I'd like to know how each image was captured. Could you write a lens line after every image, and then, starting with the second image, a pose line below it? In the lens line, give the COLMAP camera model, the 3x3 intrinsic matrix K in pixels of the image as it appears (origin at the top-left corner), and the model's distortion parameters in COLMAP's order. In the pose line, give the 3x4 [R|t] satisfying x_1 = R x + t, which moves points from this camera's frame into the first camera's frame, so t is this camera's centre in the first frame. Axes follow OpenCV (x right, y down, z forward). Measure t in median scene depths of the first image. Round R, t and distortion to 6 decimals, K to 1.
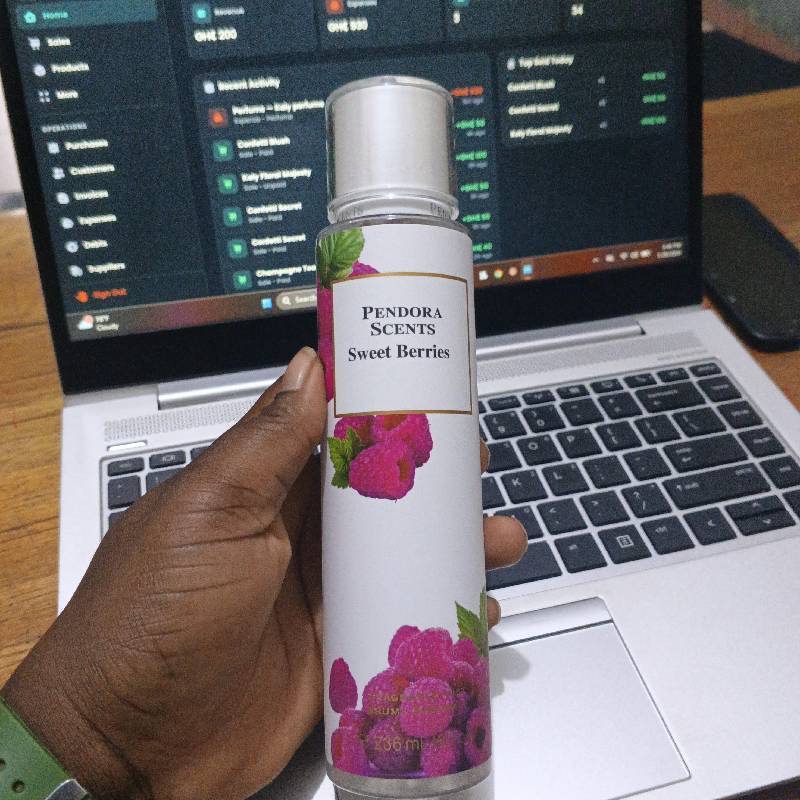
lens RADIAL K [[884.3, 0, 393.3], [0, 884.3, 399.3], [0, 0, 1]] dist [0.246061, -0.811349]
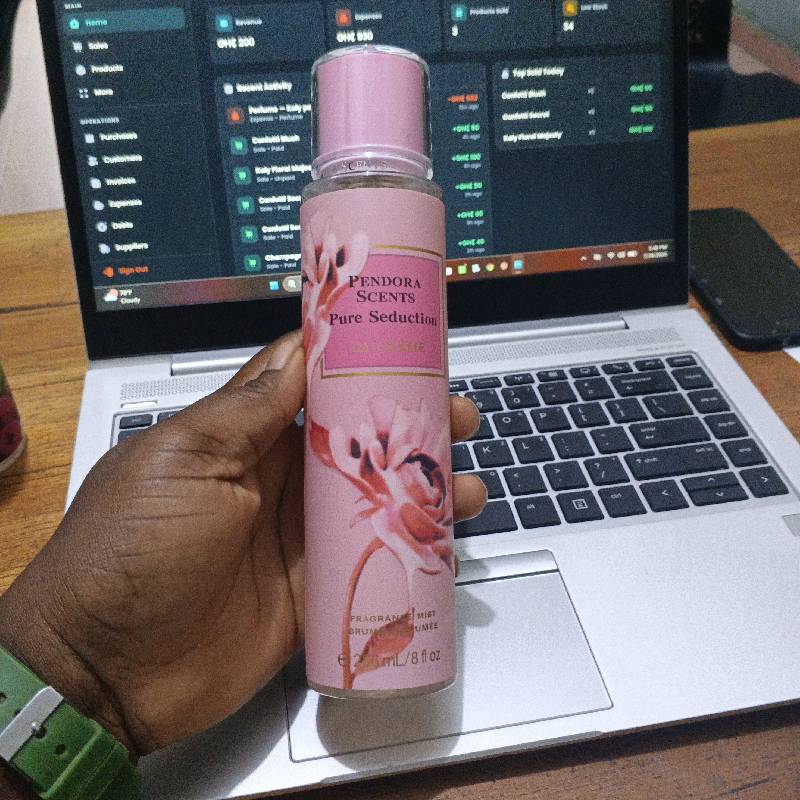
lens RADIAL K [[880.6, 0, 392.0], [0, 880.6, 400.2], [0, 0, 1]] dist [0.226455, -0.709783]
pose [[0.996341, 0.039130, -0.075985, 0.096688], [-0.042687, 0.998040, -0.045758, 0.081563], [0.074046, 0.048834, 0.996058, -0.076692]]
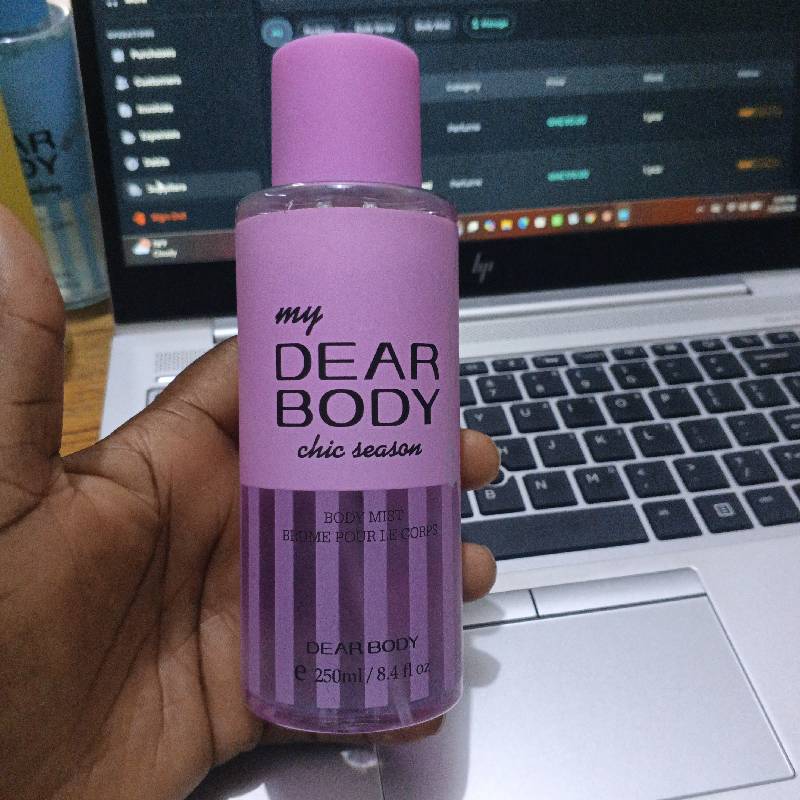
lens RADIAL K [[884.3, 0, 393.3], [0, 884.3, 399.3], [0, 0, 1]] dist [0.246061, -0.811349]
pose [[0.995447, 0.054383, -0.078274, 0.000497], [-0.055265, 0.998430, -0.009144, 0.067980], [0.077654, 0.013429, 0.996890, 0.089871]]
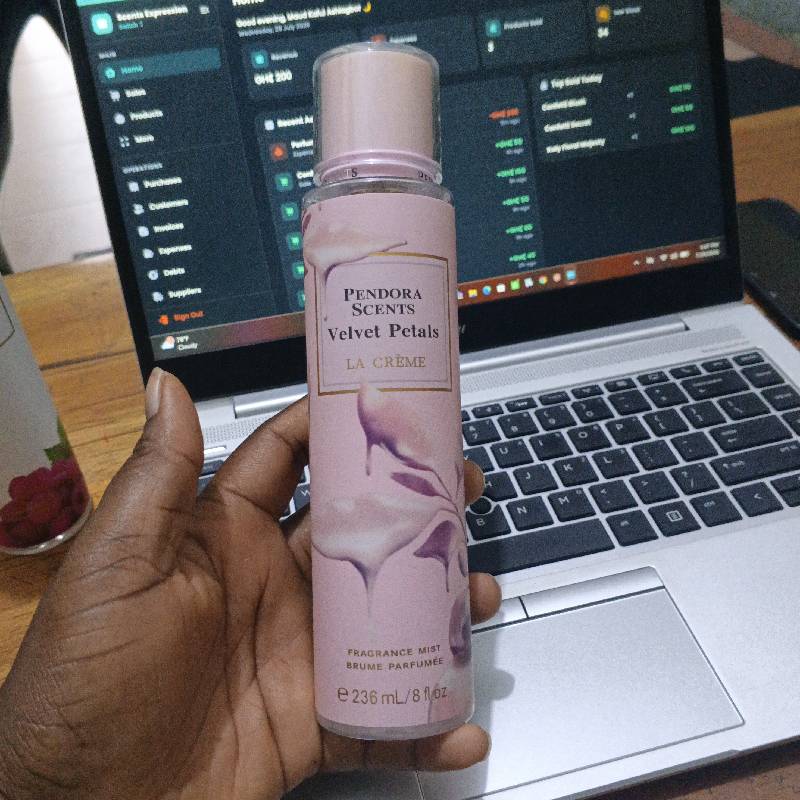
lens RADIAL K [[884.3, 0, 393.3], [0, 884.3, 399.3], [0, 0, 1]] dist [0.246061, -0.811349]
pose [[0.996128, -0.048488, -0.073336, 0.012220], [0.044222, 0.997295, -0.058719, 0.061242], [0.075985, 0.055249, 0.995577, -0.072392]]
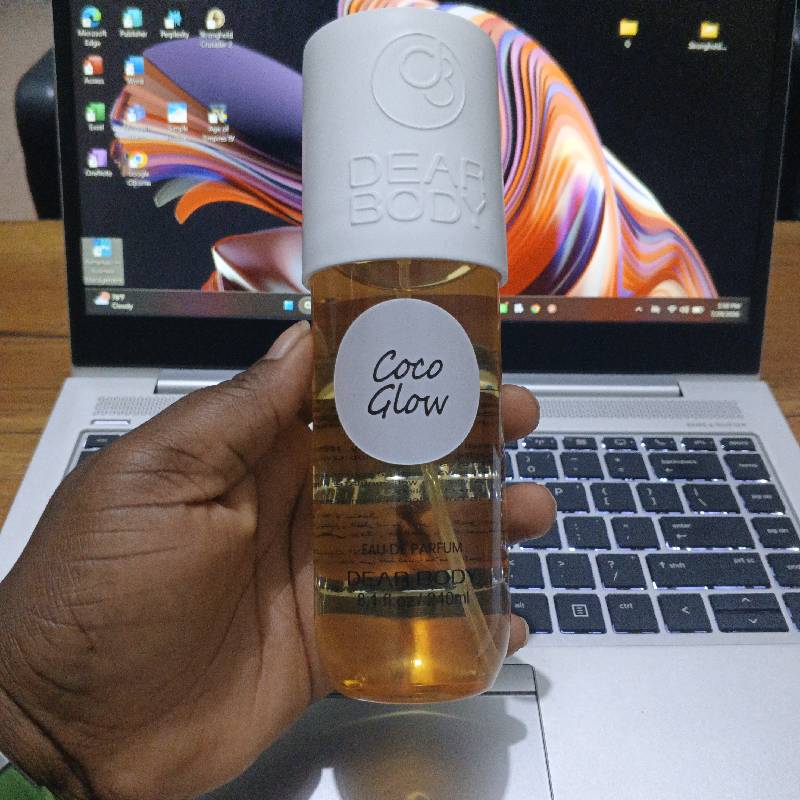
lens RADIAL K [[880.6, 0, 392.0], [0, 880.6, 400.2], [0, 0, 1]] dist [0.226455, -0.709783]
pose [[0.971135, 0.152032, -0.183799, 0.183702], [-0.160924, 0.986368, -0.034382, 0.010723], [0.176066, 0.062967, 0.982362, 0.067805]]
